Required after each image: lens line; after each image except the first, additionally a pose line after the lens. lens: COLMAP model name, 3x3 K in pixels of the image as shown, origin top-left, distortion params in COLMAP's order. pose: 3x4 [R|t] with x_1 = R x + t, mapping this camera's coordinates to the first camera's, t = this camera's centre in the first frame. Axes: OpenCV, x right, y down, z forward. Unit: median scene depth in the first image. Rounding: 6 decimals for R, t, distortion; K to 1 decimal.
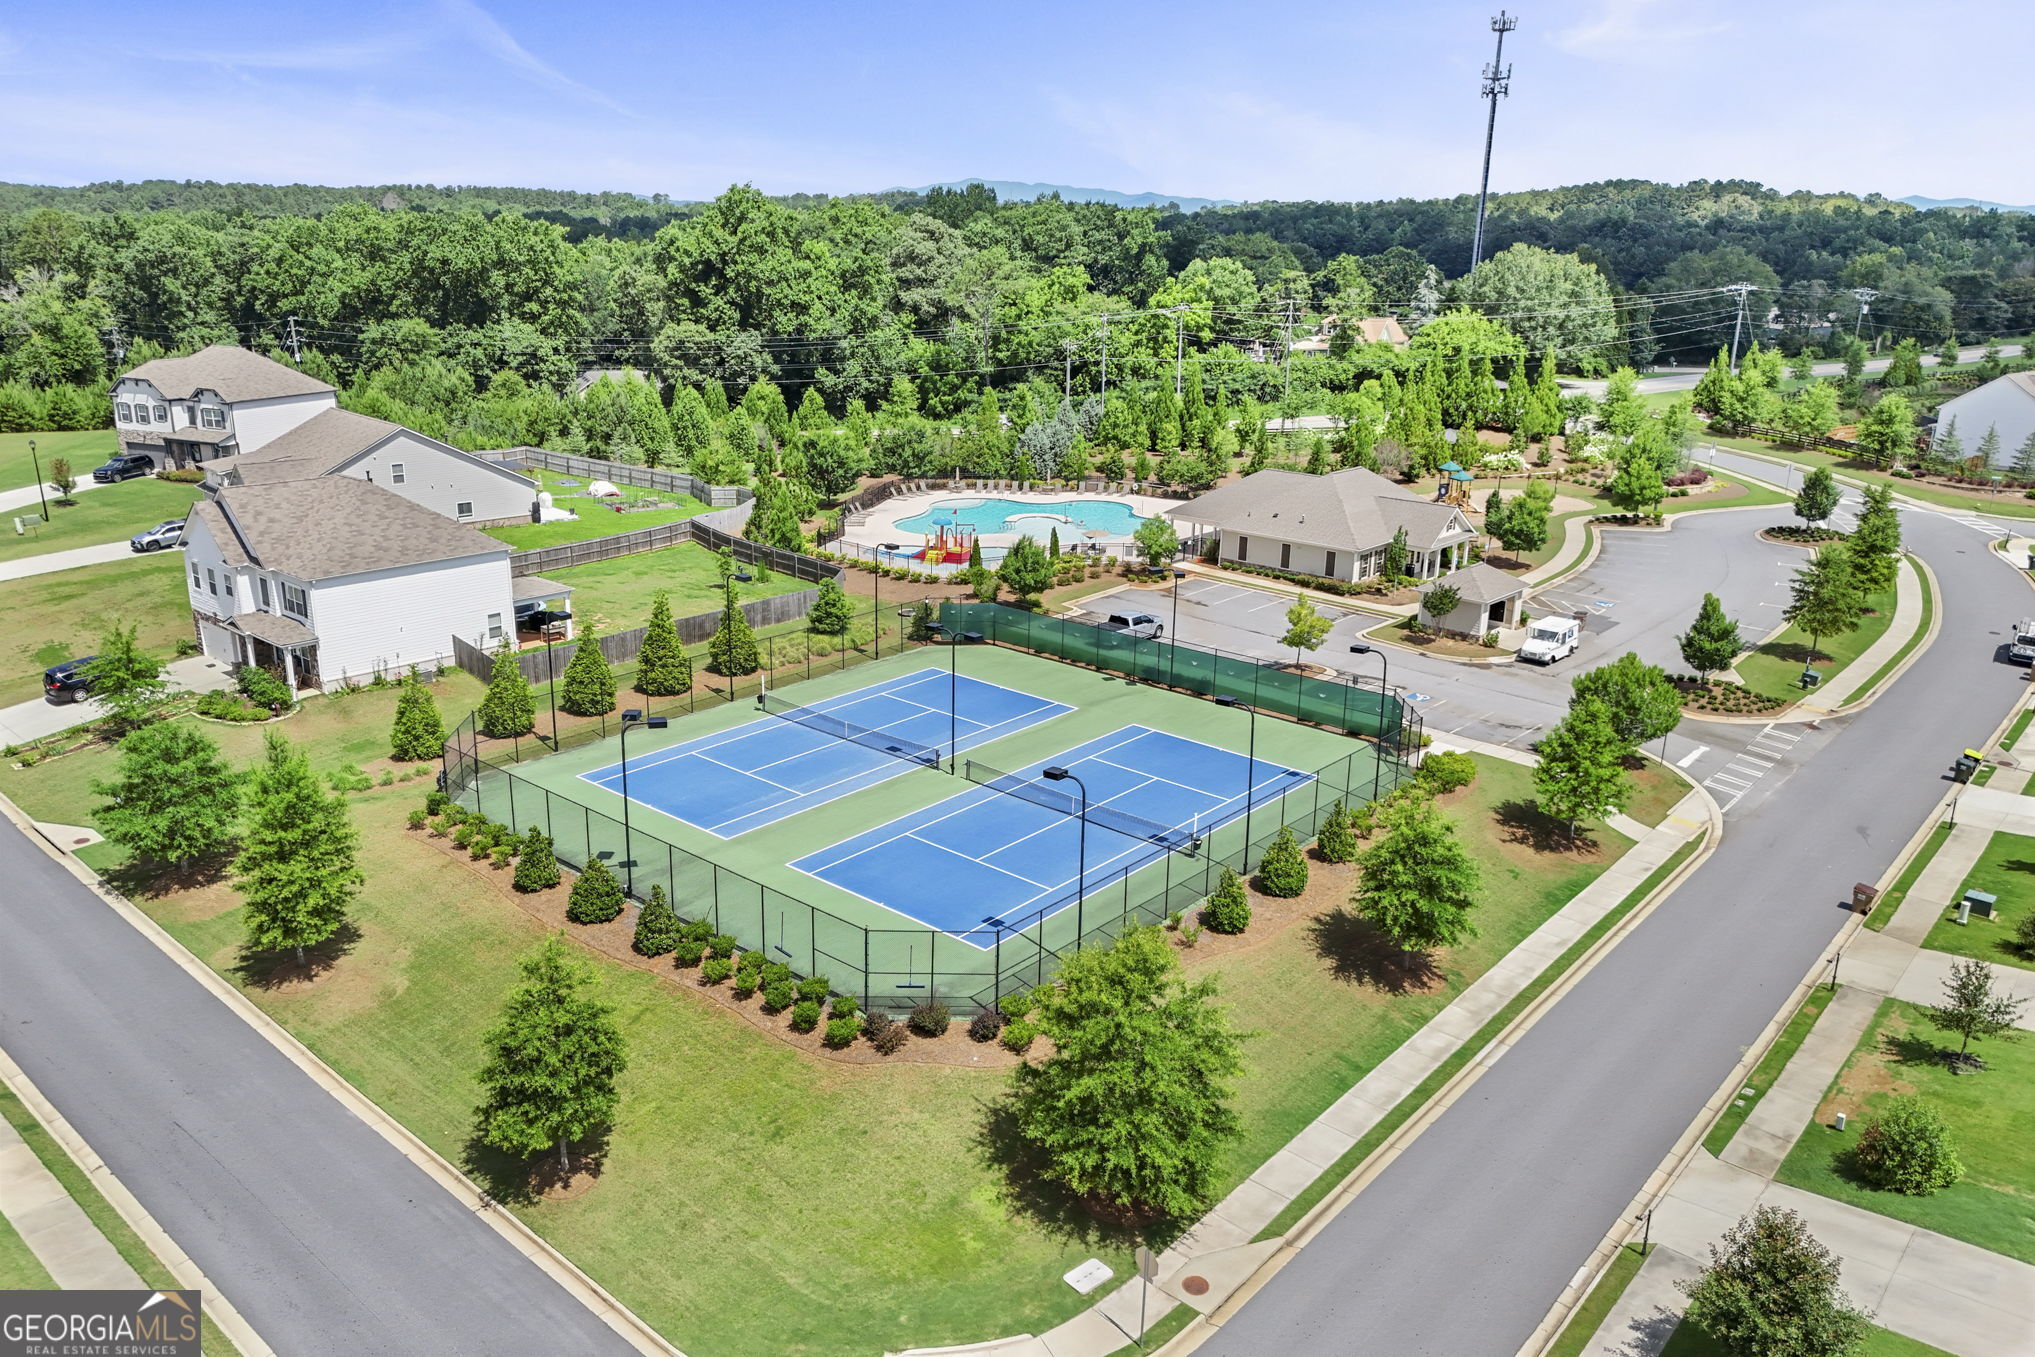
lens RADIAL K [[1457.0, 0, 1017.5], [0, 1457.0, 678.5], [0, 0, 1]] dist [0.096482, 0.003993]
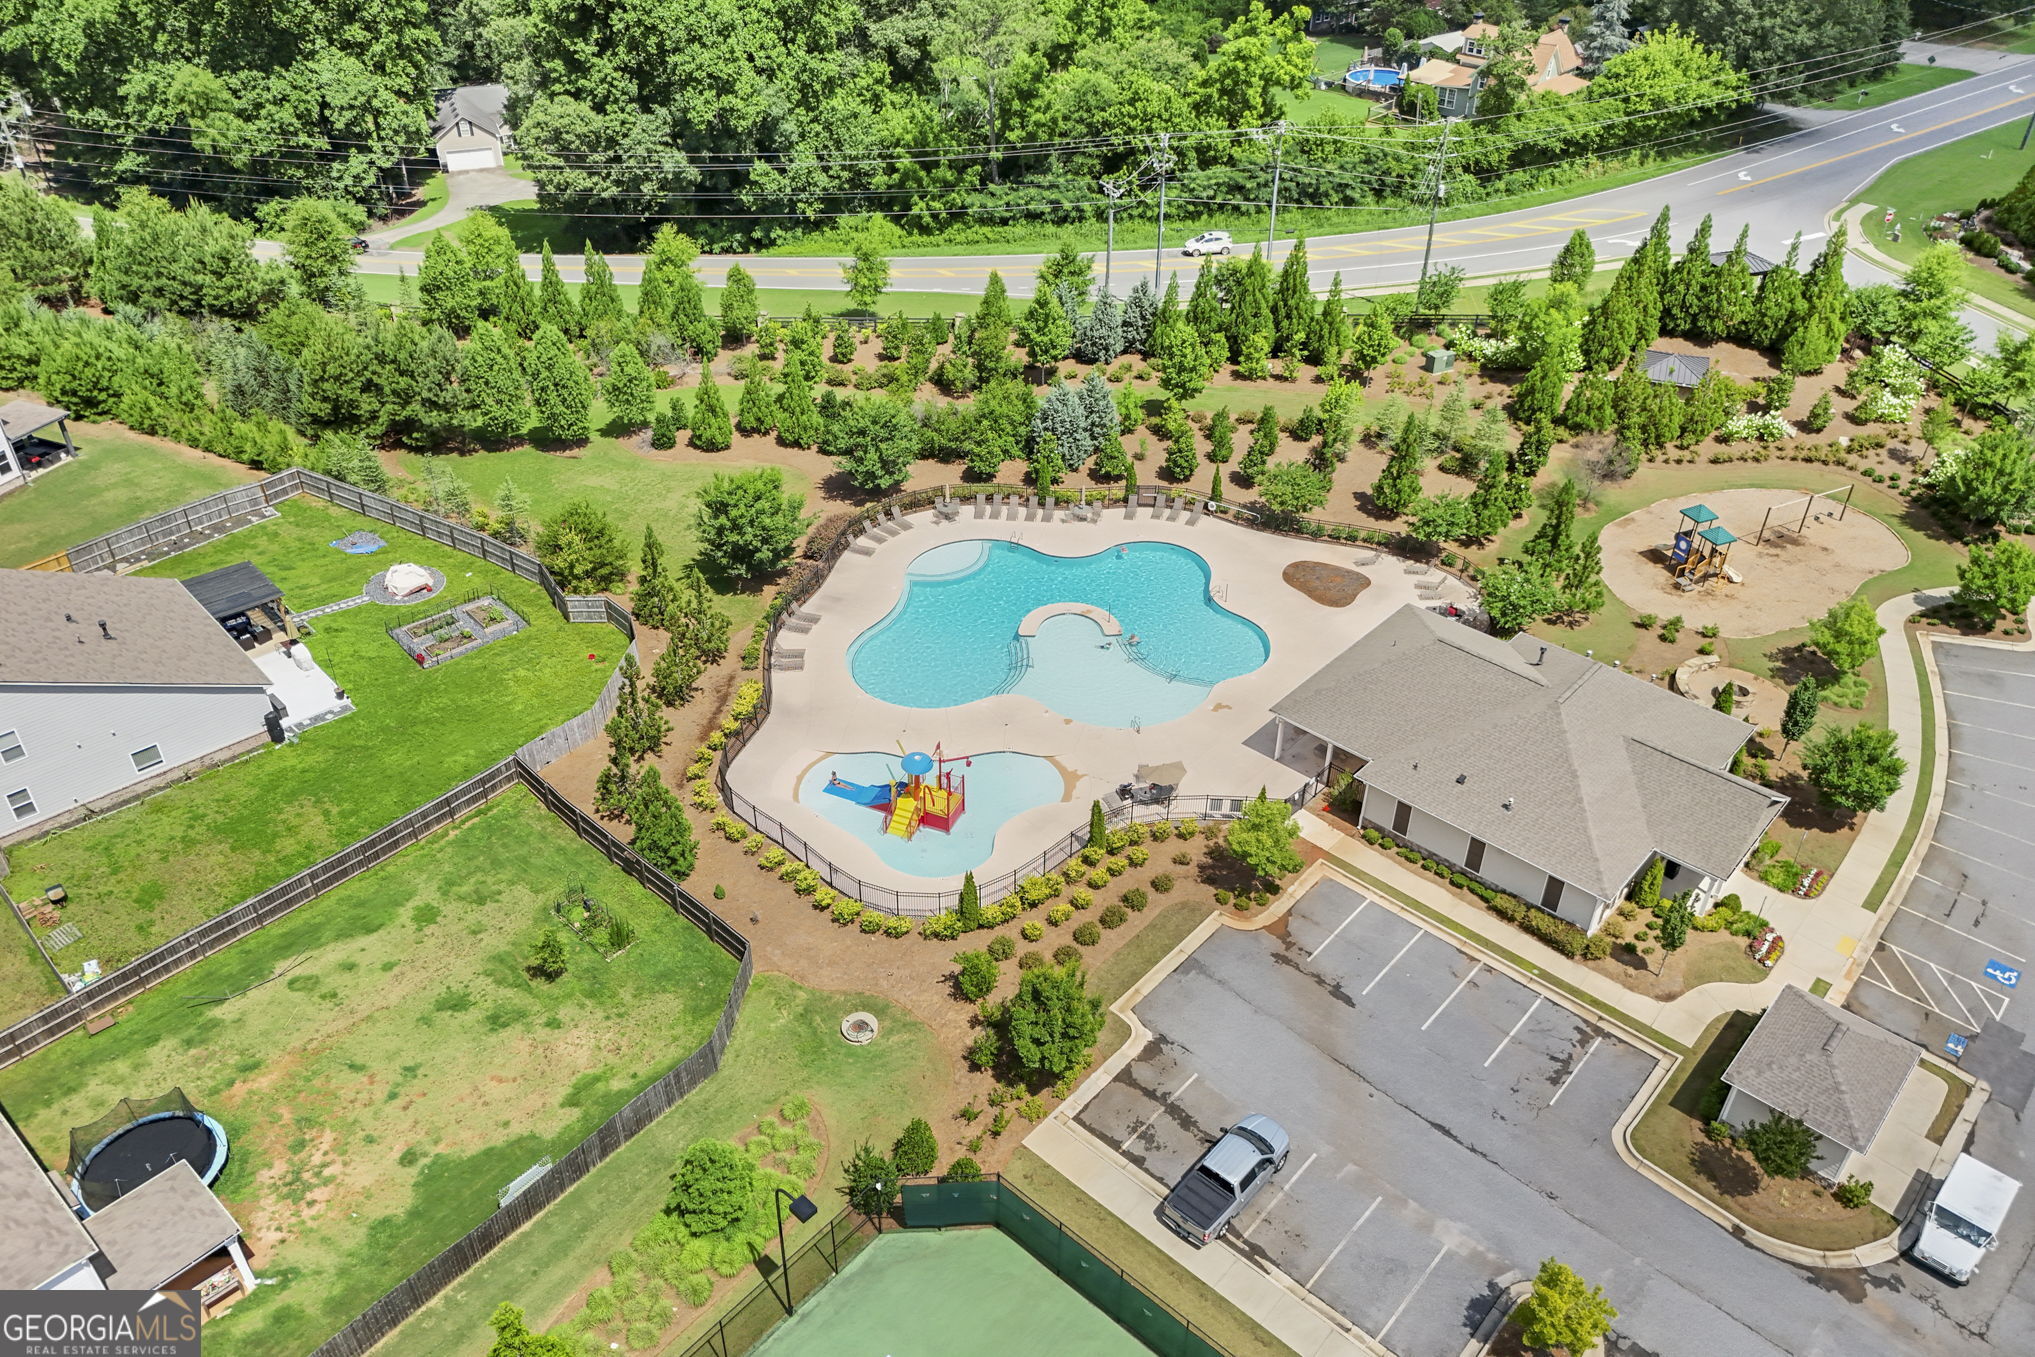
lens RADIAL K [[1503.2, 0, 1017.5], [0, 1503.2, 678.5], [0, 0, 1]] dist [0.063960, -0.013117]
pose [[0.999914, -0.003410, -0.012678, -0.000439], [0.007018, 0.954961, 0.296649, -0.188340], [0.011096, -0.296713, 0.954902, 0.225058]]
